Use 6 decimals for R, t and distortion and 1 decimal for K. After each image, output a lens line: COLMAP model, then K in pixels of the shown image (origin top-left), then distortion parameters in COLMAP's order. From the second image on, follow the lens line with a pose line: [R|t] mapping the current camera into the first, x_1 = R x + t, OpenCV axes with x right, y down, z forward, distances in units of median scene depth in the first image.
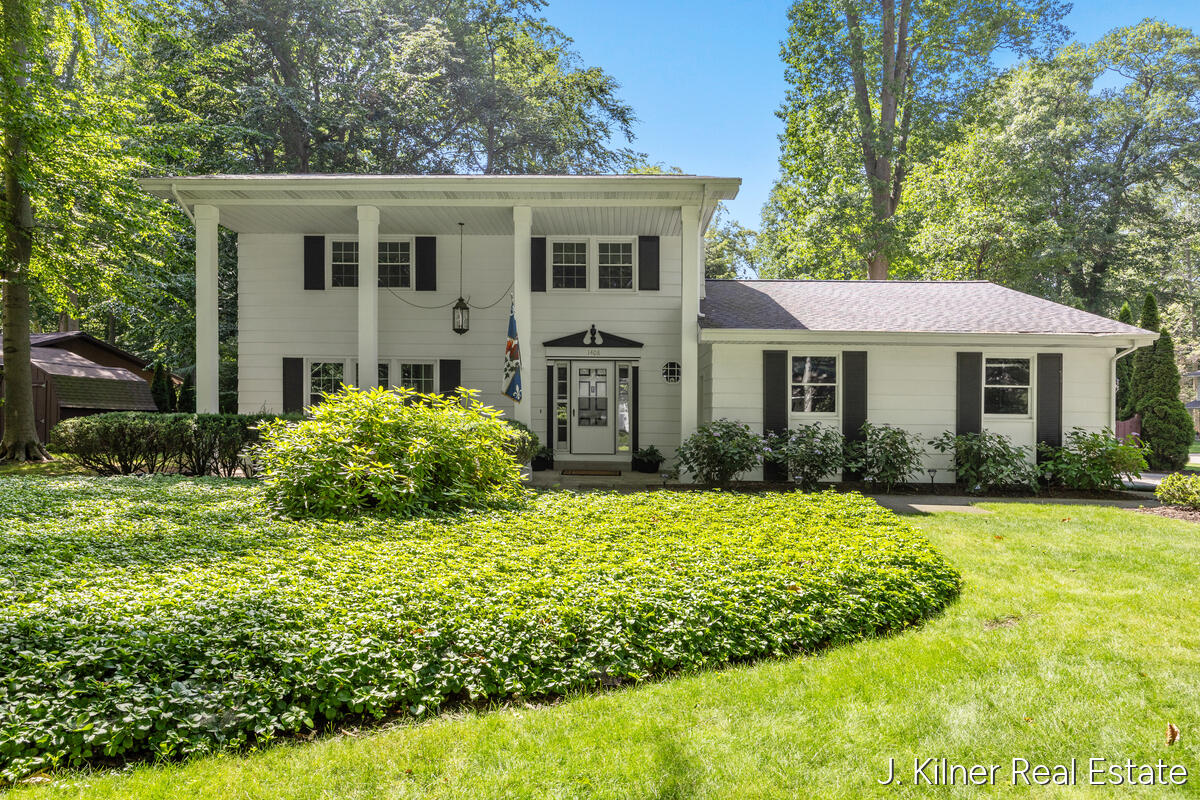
lens RADIAL K [[649.9, 0, 600.0], [0, 649.9, 400.0], [0, 0, 1]] dist [-0.004261, -0.000535]
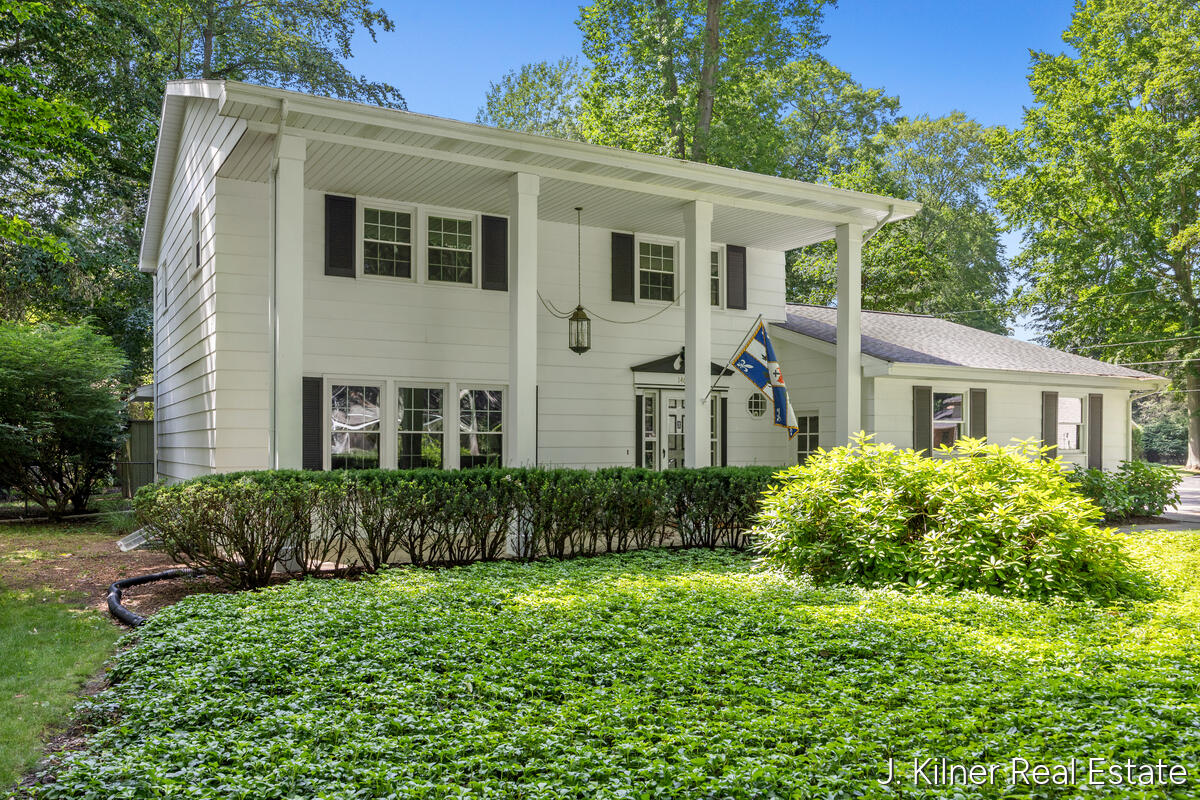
lens RADIAL K [[972.0, 0, 600.3], [0, 972.0, 432.0], [0, 0, 1]] dist [0.004814, 0.001052]
pose [[0.859534, -0.001845, 0.511076, -0.730530], [0.004564, 0.999981, -0.004067, -0.002782], [-0.511058, 0.005828, 0.859526, -0.005925]]
